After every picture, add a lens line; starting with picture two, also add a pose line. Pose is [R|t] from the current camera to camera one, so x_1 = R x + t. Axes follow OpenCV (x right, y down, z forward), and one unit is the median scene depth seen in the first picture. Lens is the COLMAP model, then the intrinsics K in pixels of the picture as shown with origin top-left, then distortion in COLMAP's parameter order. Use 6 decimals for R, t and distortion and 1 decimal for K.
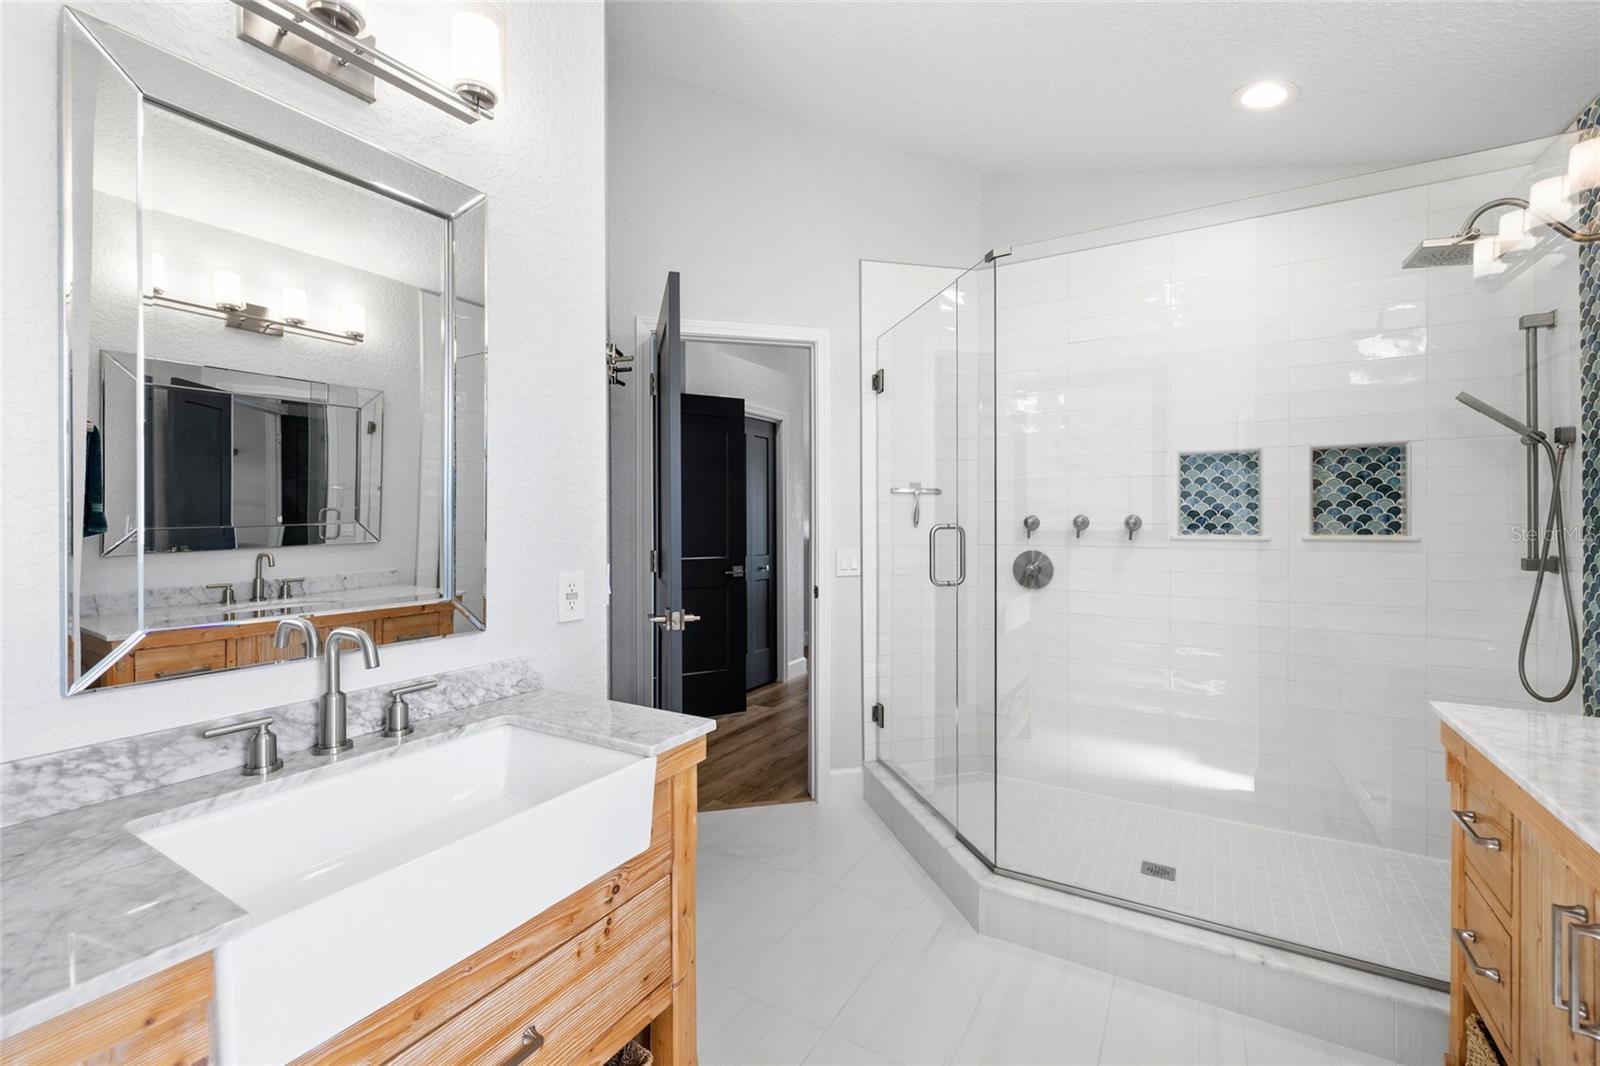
lens RADIAL K [[677.4, 0, 801.0], [0, 677.4, 520.4], [0, 0, 1]] dist [-0.000668, 0.000433]
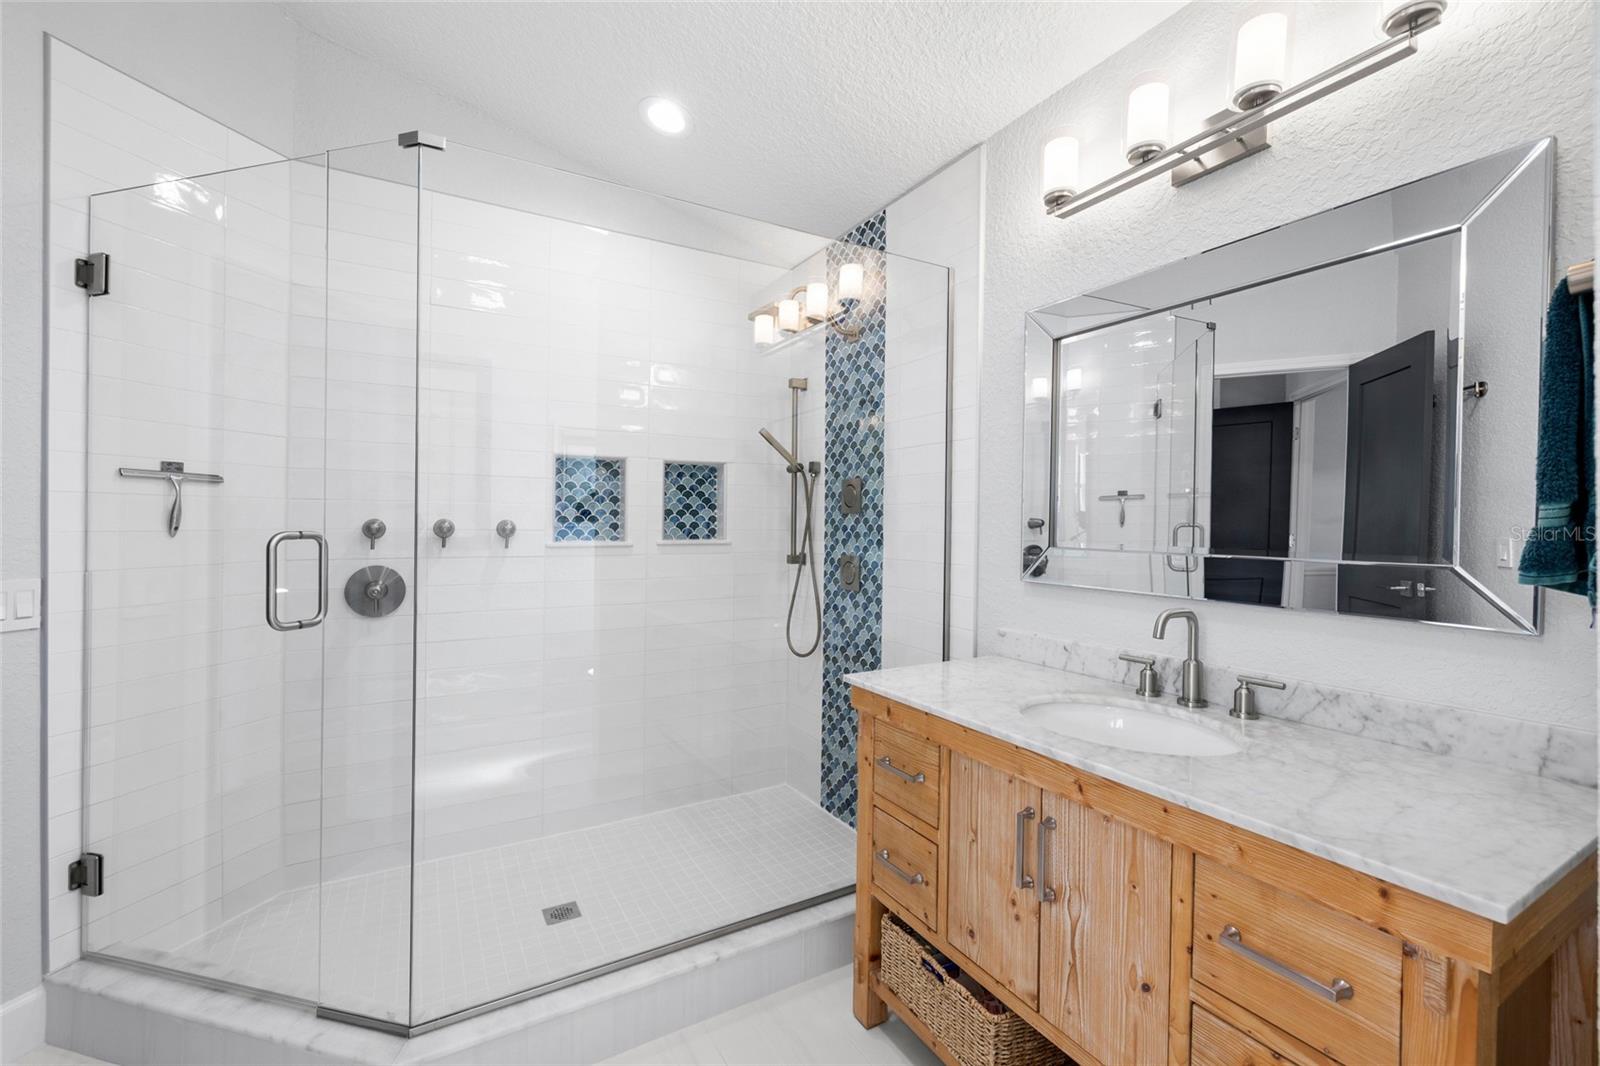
lens RADIAL K [[677.4, 0, 799.0], [0, 677.4, 527.6], [0, 0, 1]] dist [-0.000668, 0.000433]
pose [[0.489111, 0.002296, 0.872218, -0.104582], [-0.004209, 0.999991, -0.000272, 0.000556], [-0.872211, -0.003538, 0.489116, 0.270835]]
